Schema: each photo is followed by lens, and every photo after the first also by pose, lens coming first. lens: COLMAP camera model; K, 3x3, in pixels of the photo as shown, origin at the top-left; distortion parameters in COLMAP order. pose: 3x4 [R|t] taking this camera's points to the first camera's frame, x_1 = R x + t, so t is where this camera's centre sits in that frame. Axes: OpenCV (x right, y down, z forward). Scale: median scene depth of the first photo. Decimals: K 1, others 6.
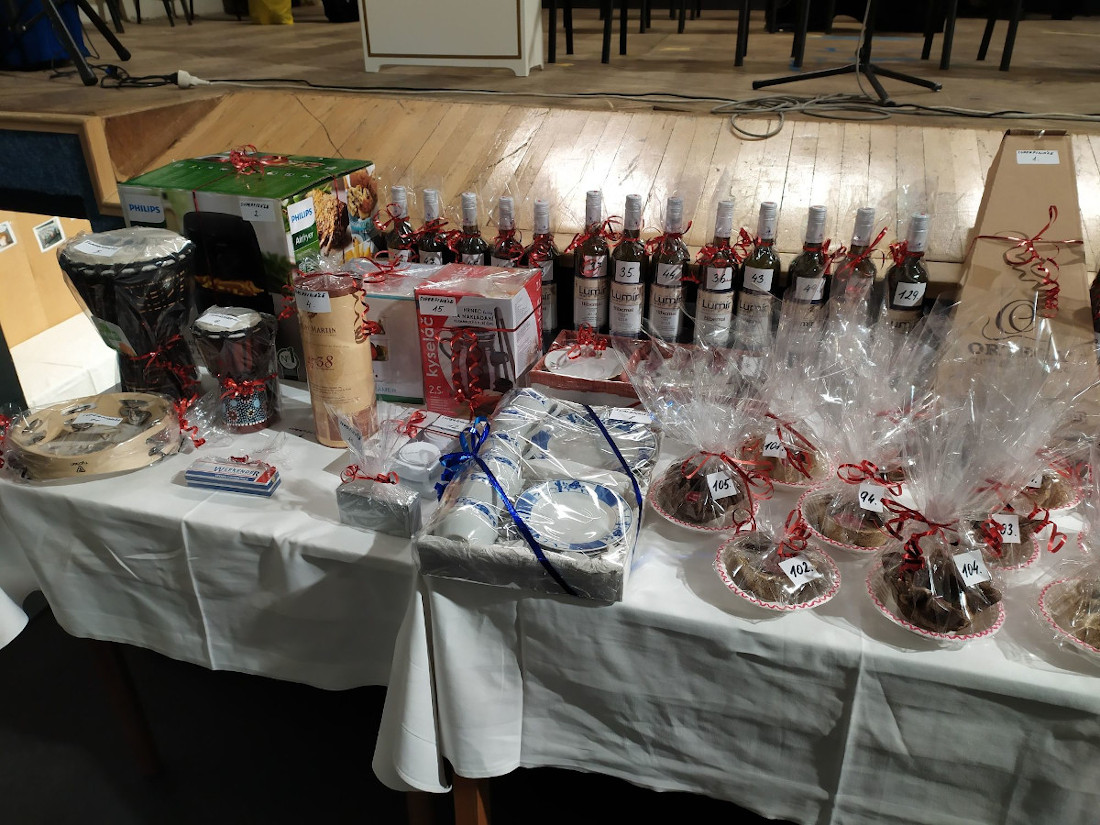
lens RADIAL K [[792.3, 0, 554.4], [0, 792.3, 410.8], [0, 0, 1]] dist [0.068710, -0.016560]
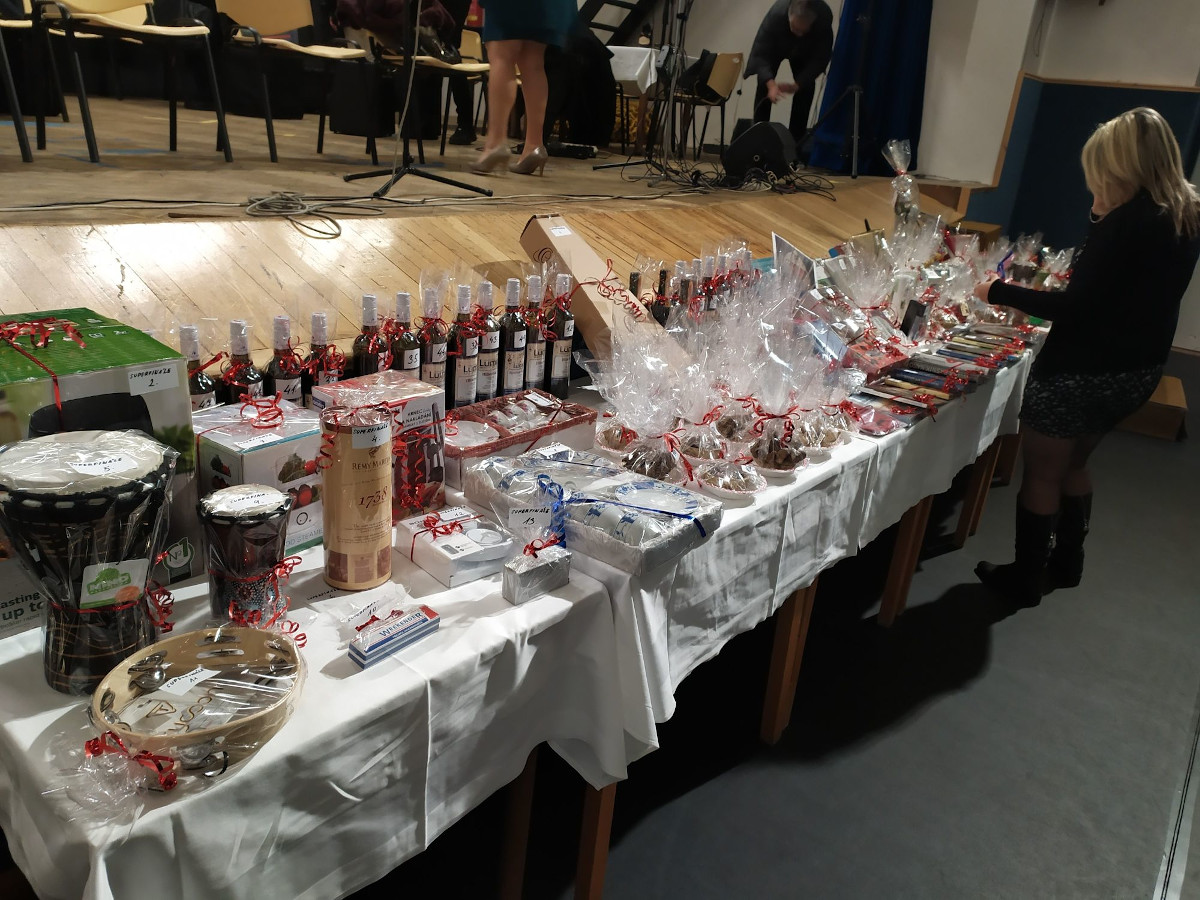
lens RADIAL K [[864.4, 0, 601.9], [0, 864.4, 451.9], [0, 0, 1]] dist [0.068710, -0.016560]
pose [[0.423123, -0.307699, 0.852226, -1.064155], [0.348999, 0.923346, 0.160102, -0.187364], [-0.836162, 0.229683, 0.498075, 0.236425]]
